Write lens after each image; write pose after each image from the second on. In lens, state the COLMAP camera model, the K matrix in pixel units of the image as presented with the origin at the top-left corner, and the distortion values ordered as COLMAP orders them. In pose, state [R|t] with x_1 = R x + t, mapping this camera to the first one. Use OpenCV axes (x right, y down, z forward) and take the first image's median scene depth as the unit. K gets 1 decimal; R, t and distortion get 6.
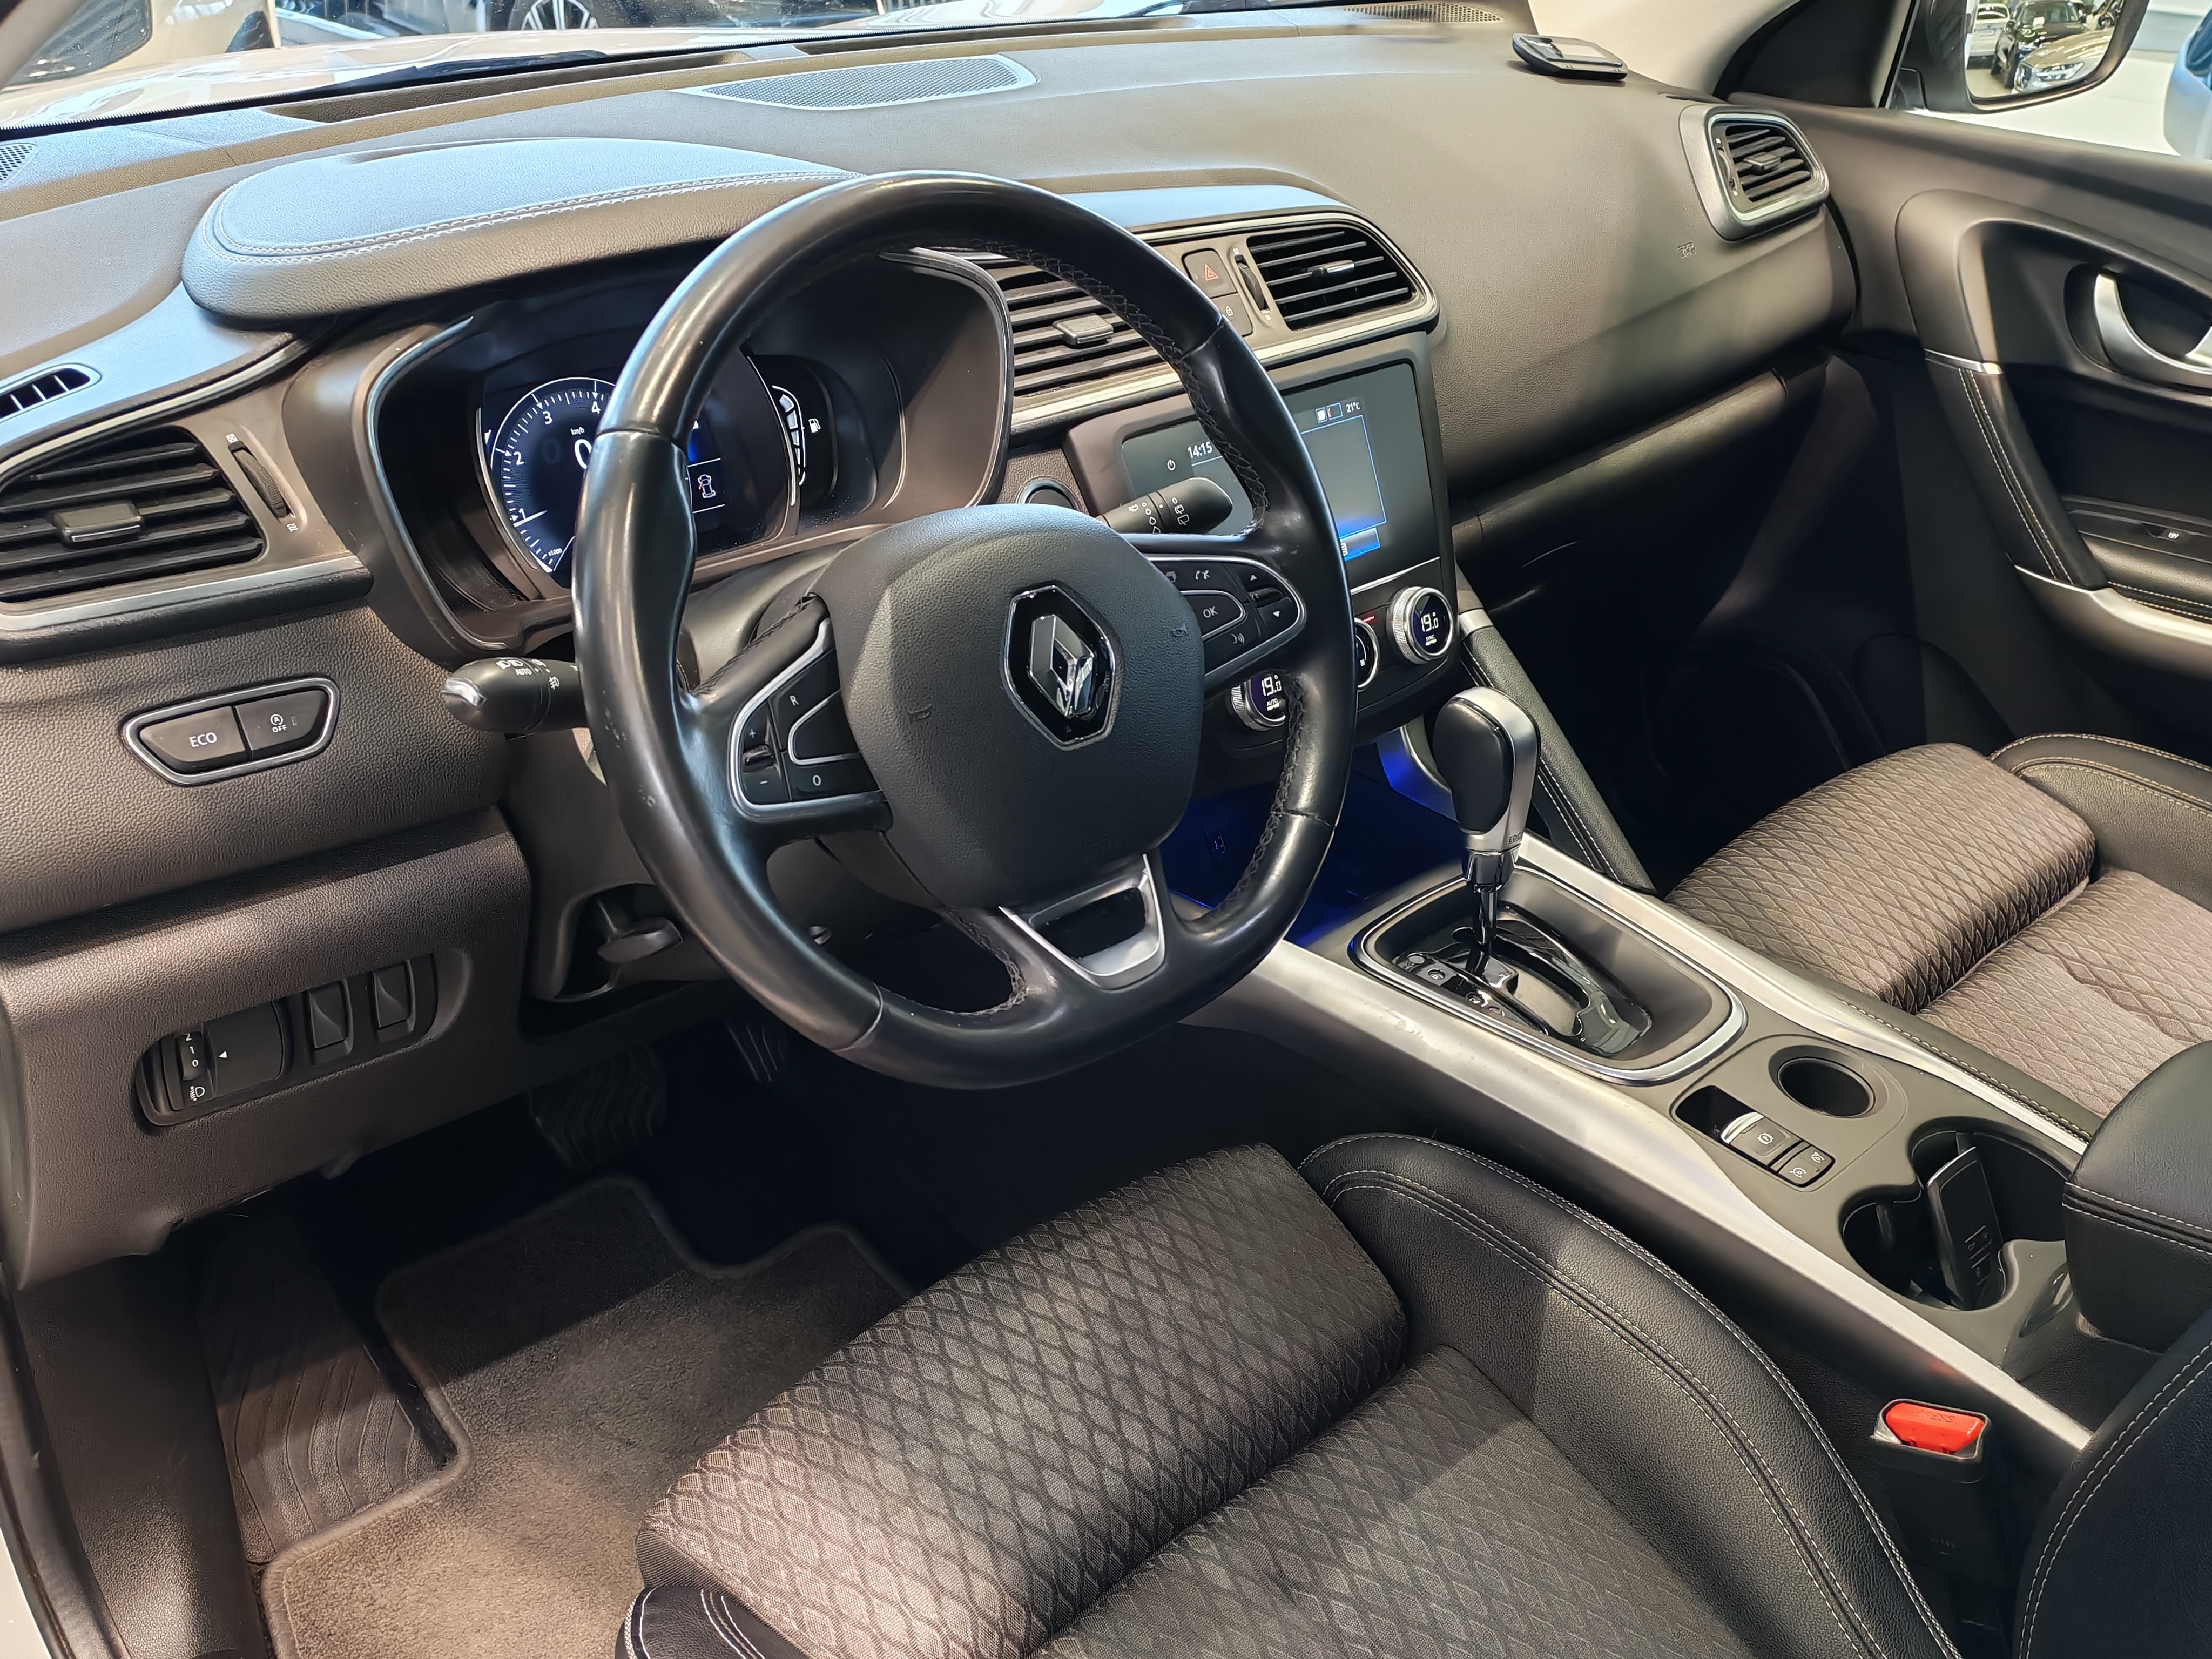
lens RADIAL K [[2046.6, 0, 1125.7], [0, 2046.6, 843.2], [0, 0, 1]] dist [0.048745, 0.000000]
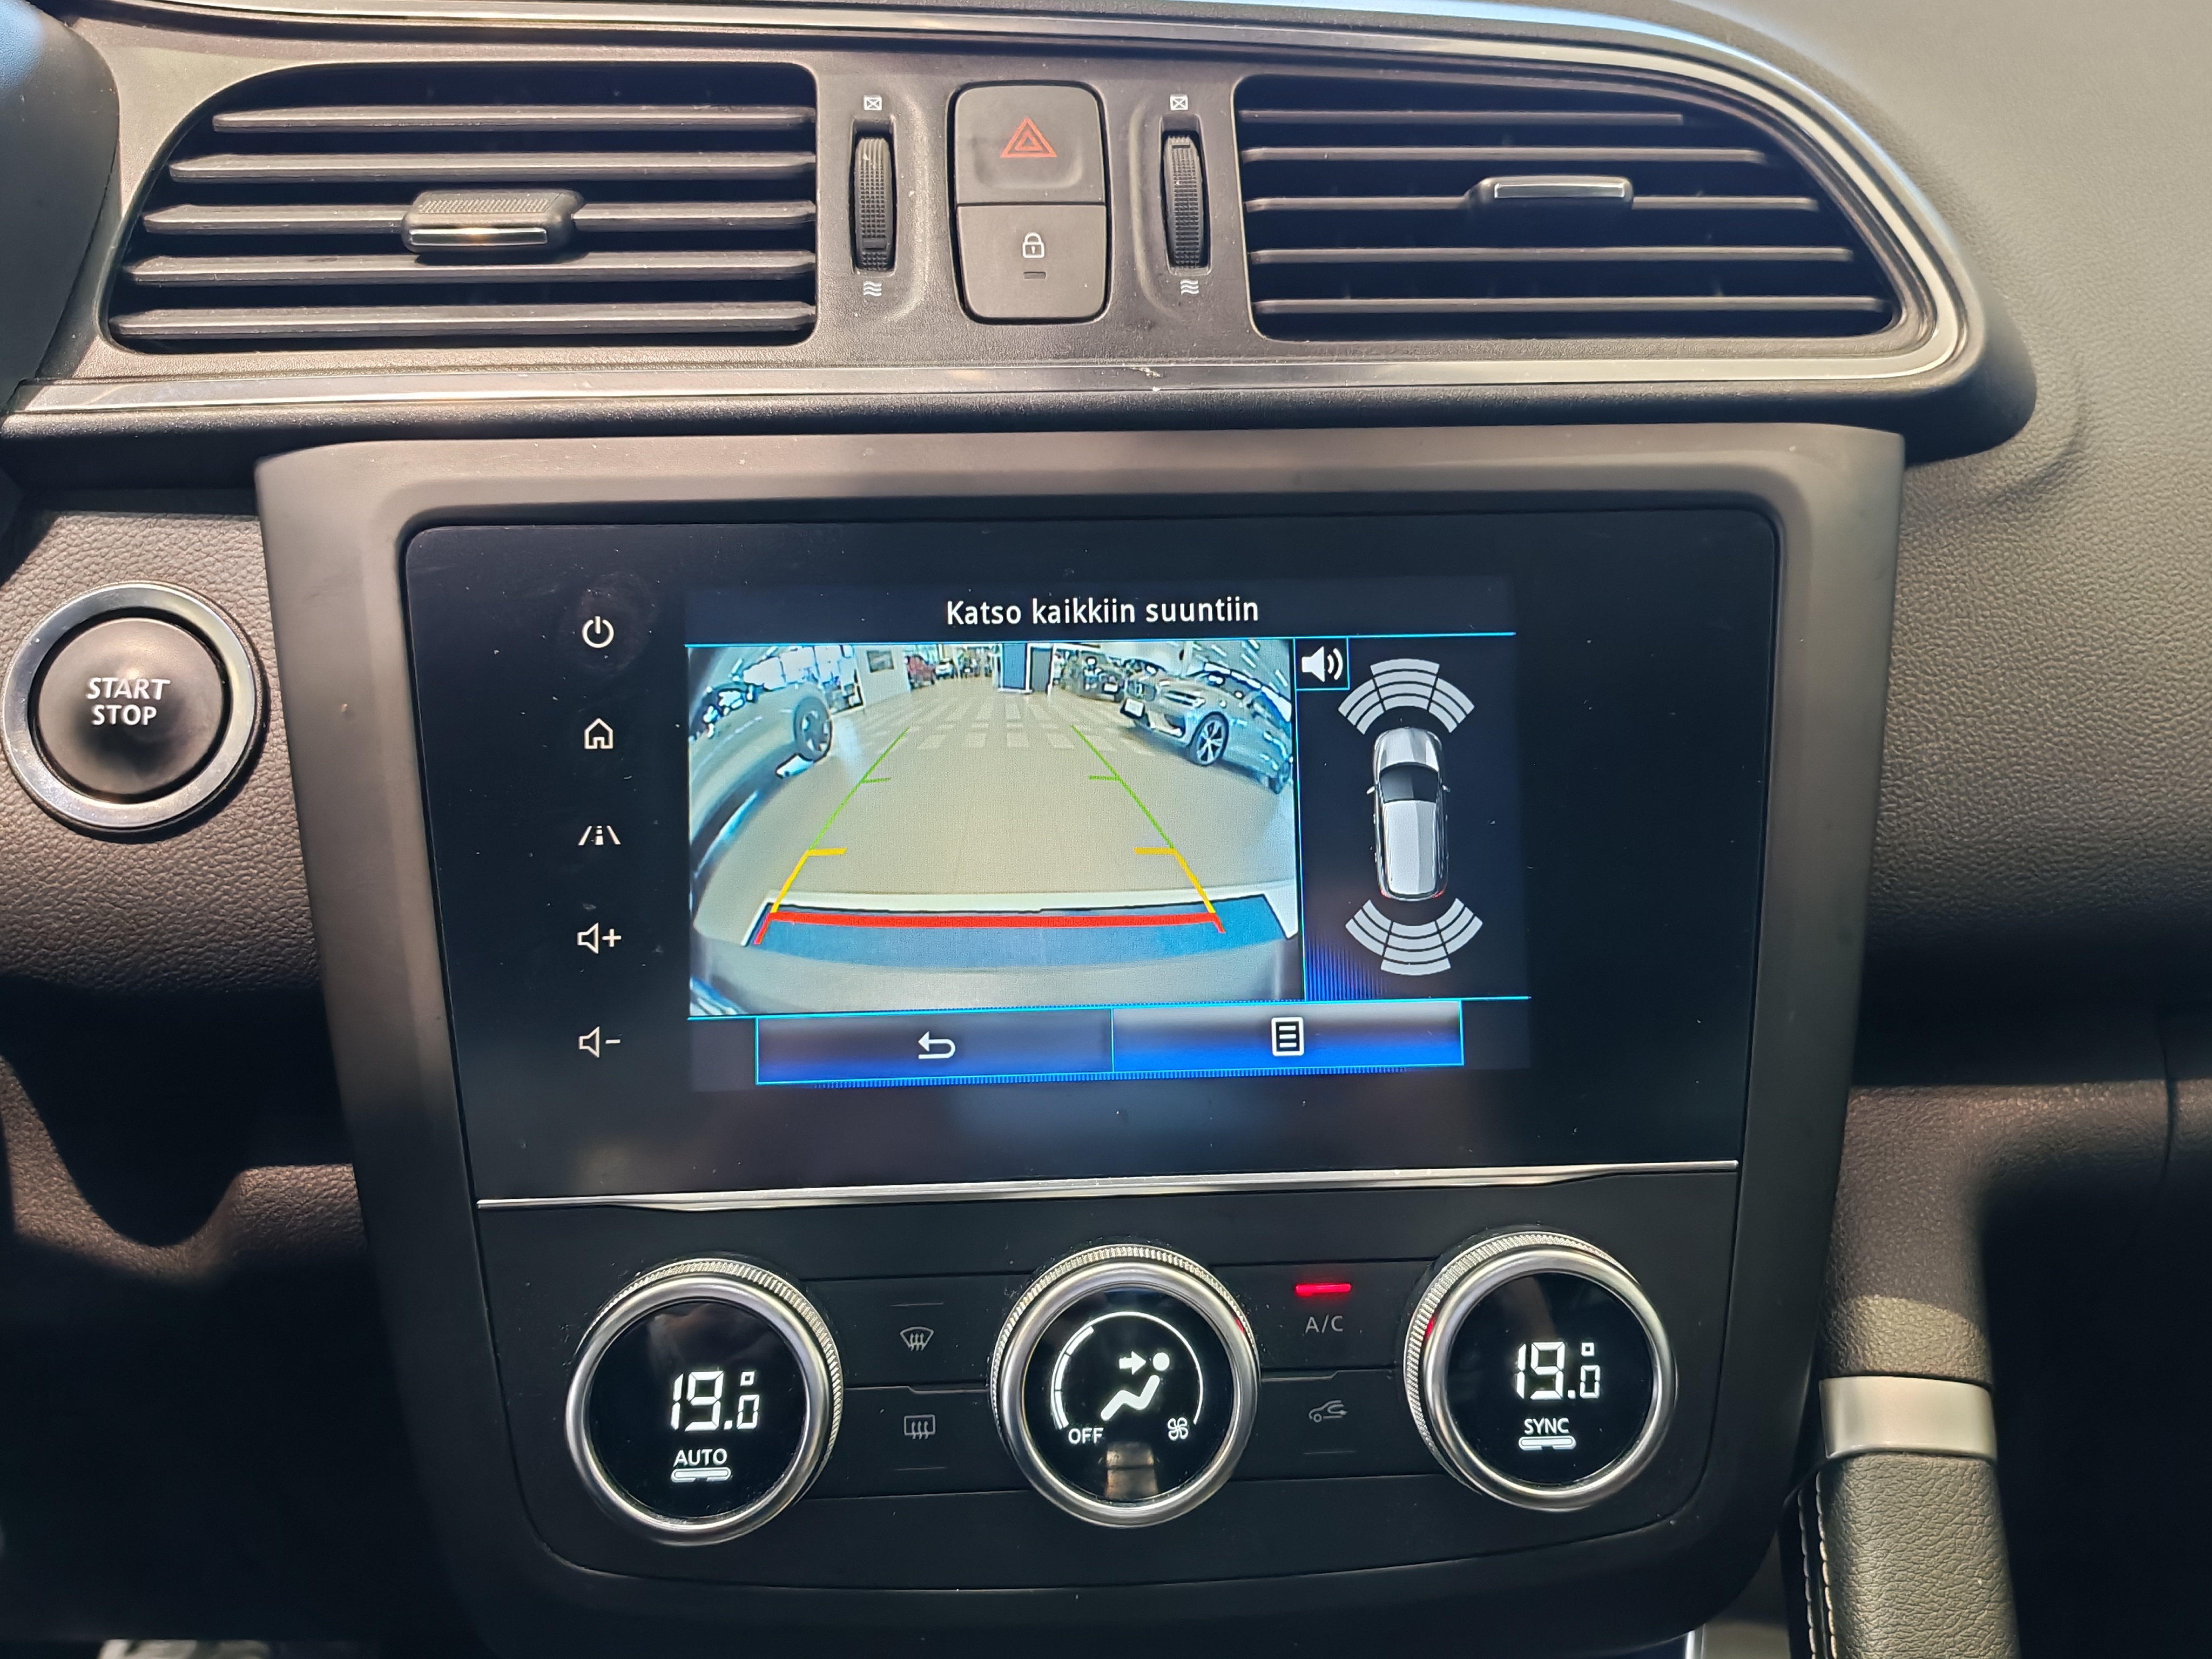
lens RADIAL K [[2046.6, 0, 1104.2], [0, 2046.6, 815.4], [0, 0, 1]] dist [0.048745, 0.000000]
pose [[0.753164, 0.175982, -0.633857, 0.253920], [-0.289537, 0.953884, -0.079202, -0.133121], [0.590688, 0.243177, 0.769385, 0.689923]]
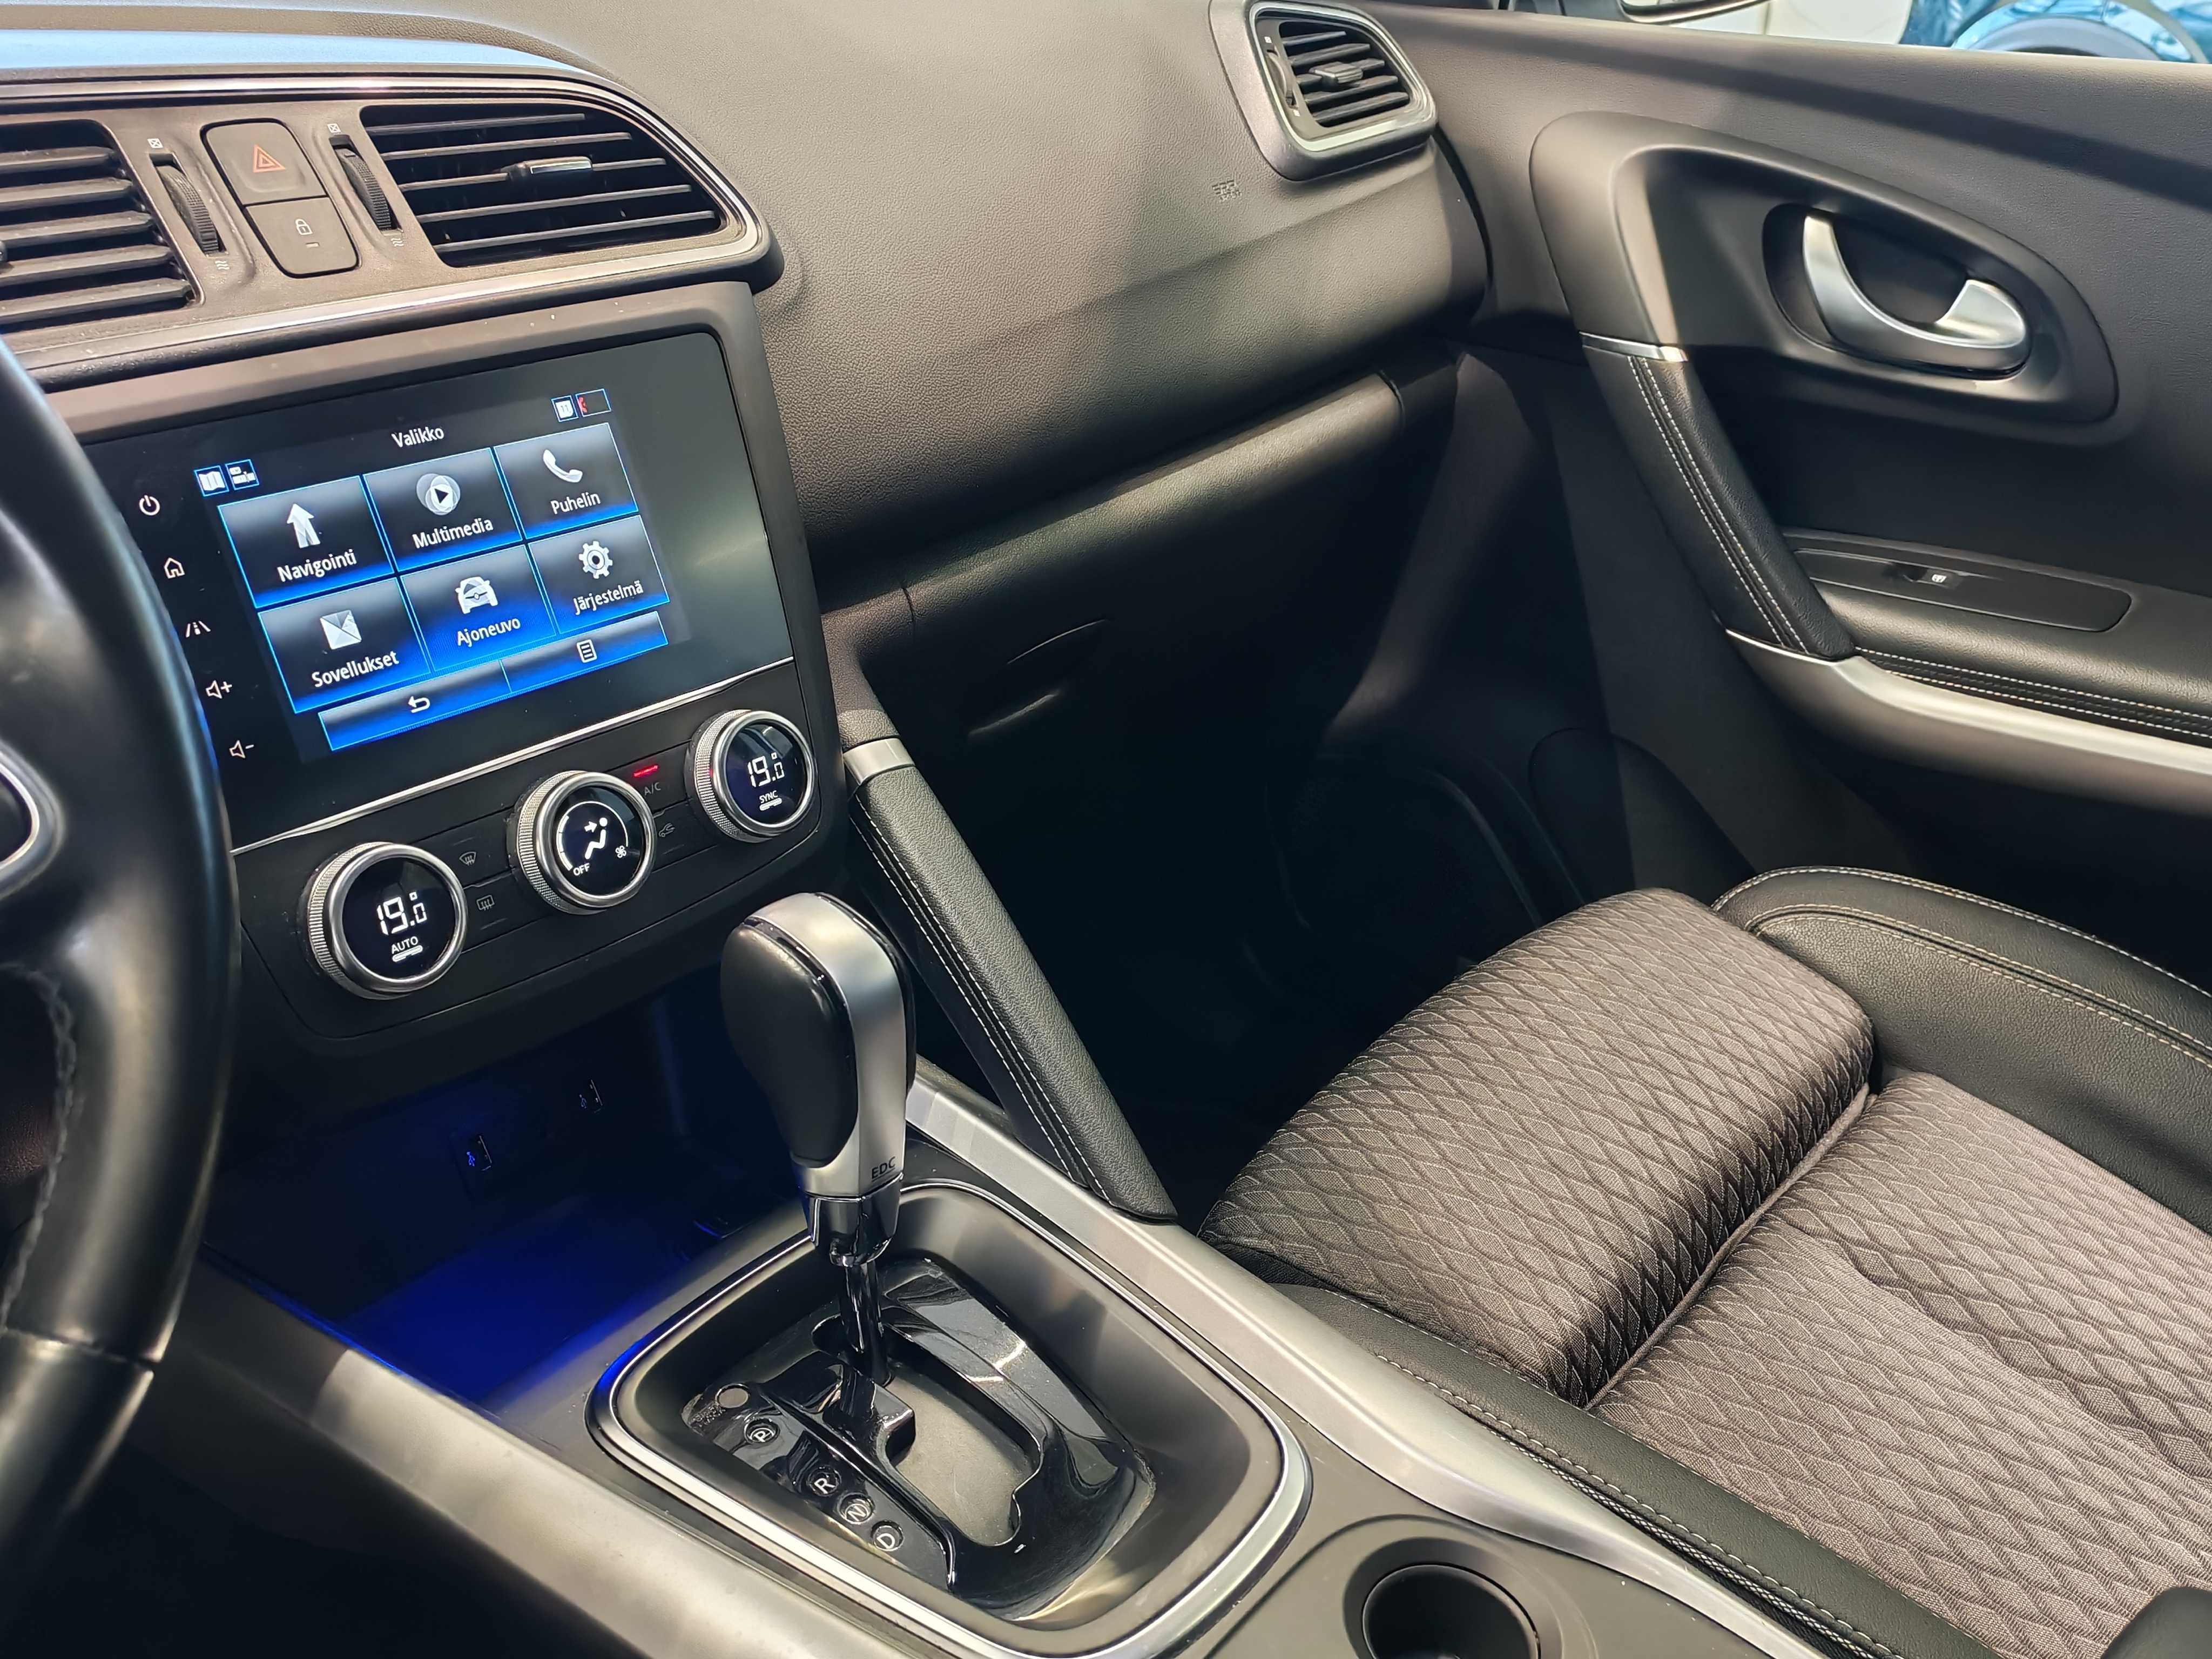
lens RADIAL K [[2046.6, 0, 1115.9], [0, 2046.6, 824.7], [0, 0, 1]] dist [0.048745, 0.000000]
pose [[0.993120, -0.055604, 0.103062, 0.177106], [0.061294, 0.996718, -0.052888, -0.053056], [-0.099782, 0.058841, 0.993268, 0.394810]]
